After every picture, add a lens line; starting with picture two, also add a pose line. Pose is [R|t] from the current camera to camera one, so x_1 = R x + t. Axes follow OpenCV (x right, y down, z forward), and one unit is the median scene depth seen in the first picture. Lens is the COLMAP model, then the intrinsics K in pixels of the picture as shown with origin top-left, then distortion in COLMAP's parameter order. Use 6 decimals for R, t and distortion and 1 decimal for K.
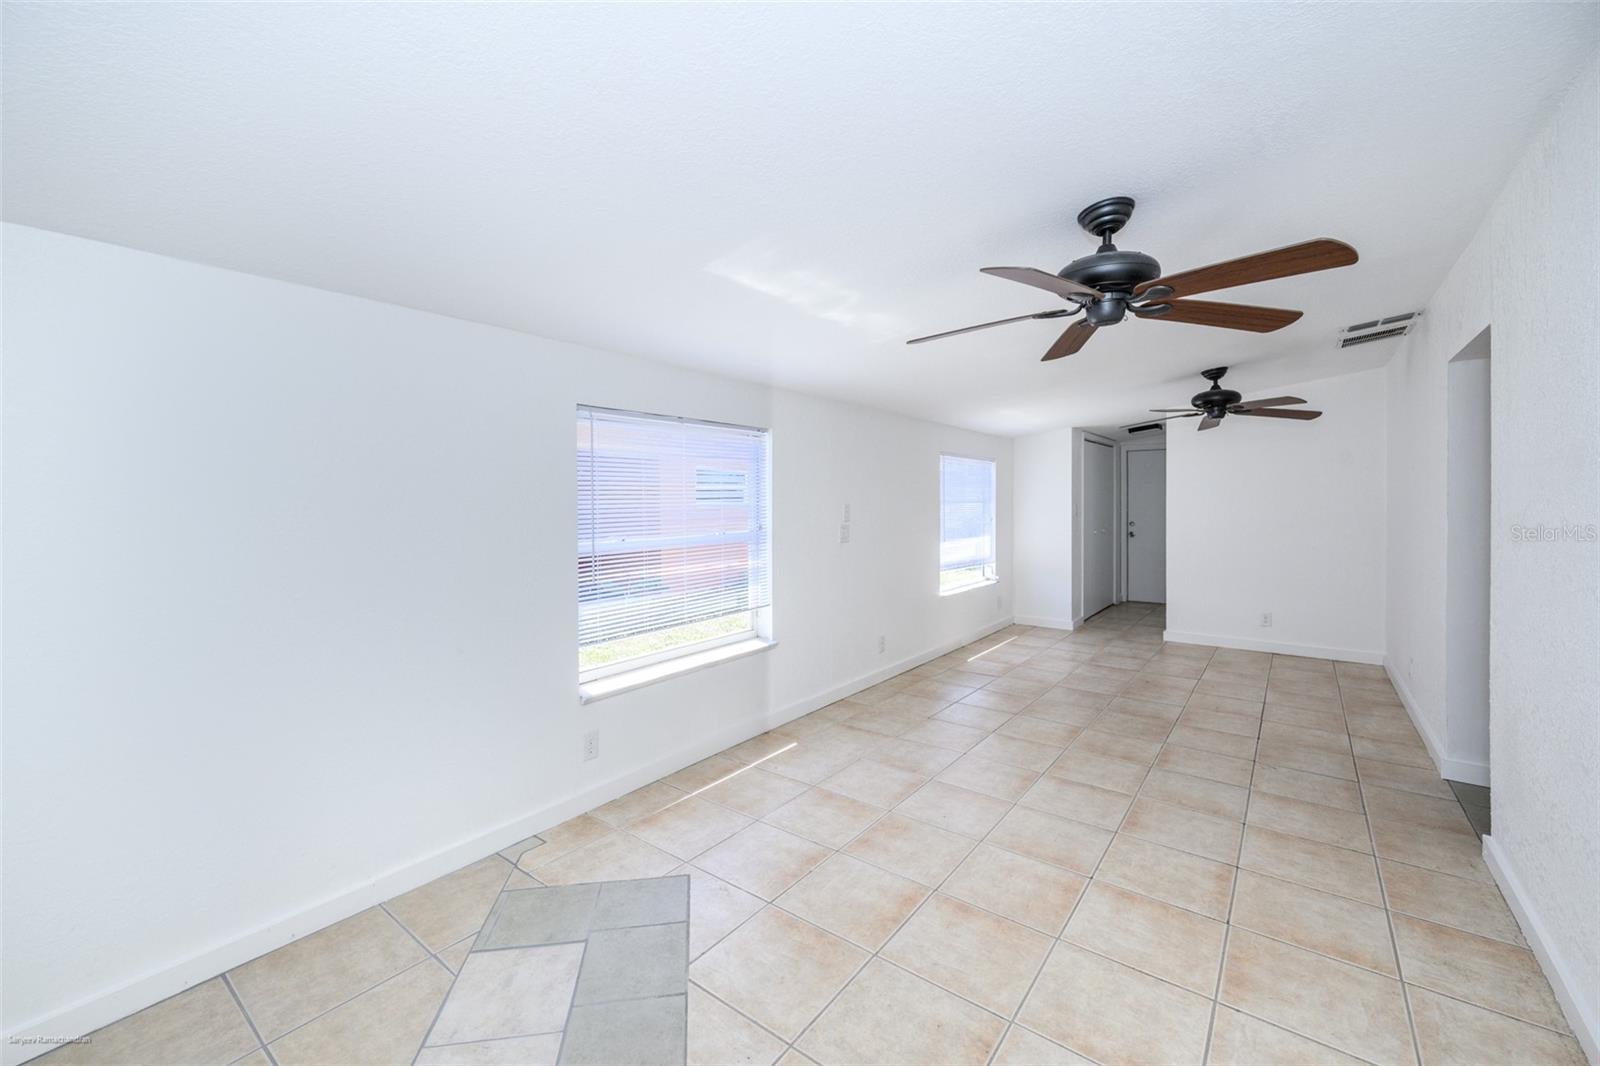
lens RADIAL K [[650.8, 0, 797.6], [0, 650.8, 507.2], [0, 0, 1]] dist [0.000137, 0.000380]
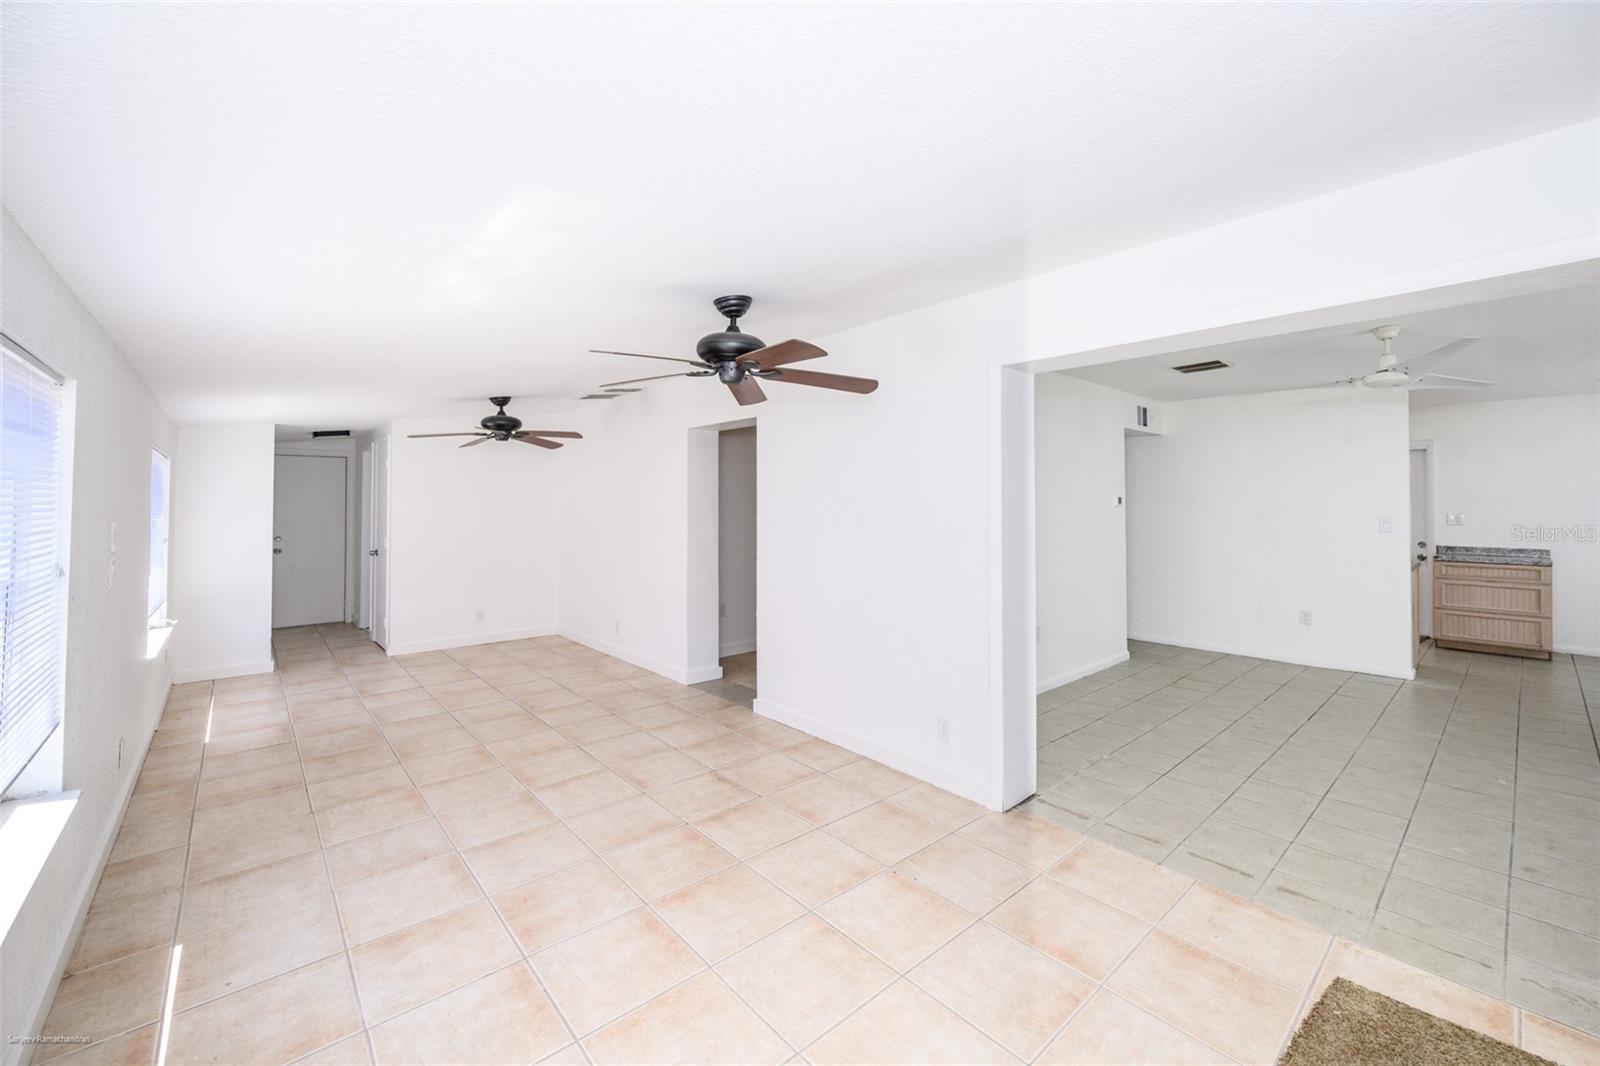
lens RADIAL K [[643.5, 0, 800.8], [0, 643.5, 492.1], [0, 0, 1]] dist [-0.001075, 0.000014]
pose [[0.196686, 0.024480, 0.980161, -0.537852], [0.011584, 0.999560, -0.027289, -0.014683], [-0.980398, 0.016722, 0.196316, 0.410619]]
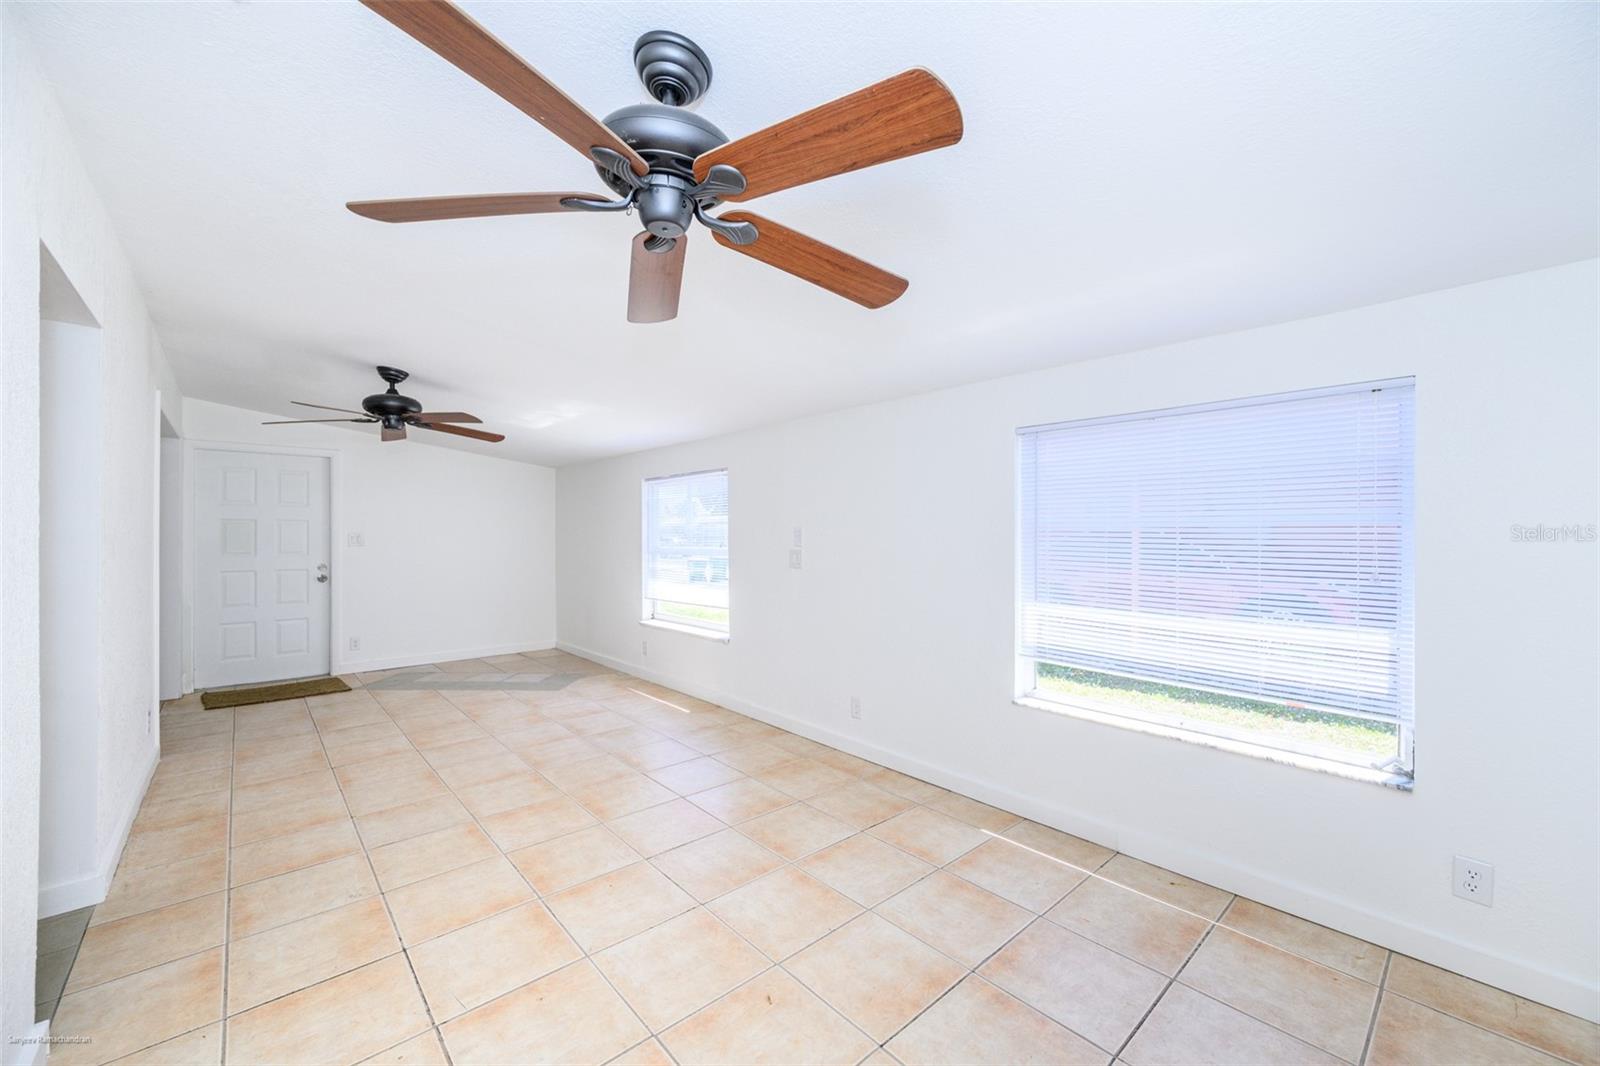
lens RADIAL K [[625.6, 0, 800.0], [0, 625.6, 533.0], [0, 0, 1]] dist [0.001167, 0.000148]
pose [[-0.182708, 0.000677, -0.983167, 1.395205], [-0.011117, 0.999934, 0.002754, -0.000031], [0.983104, 0.011434, -0.182688, 1.699473]]
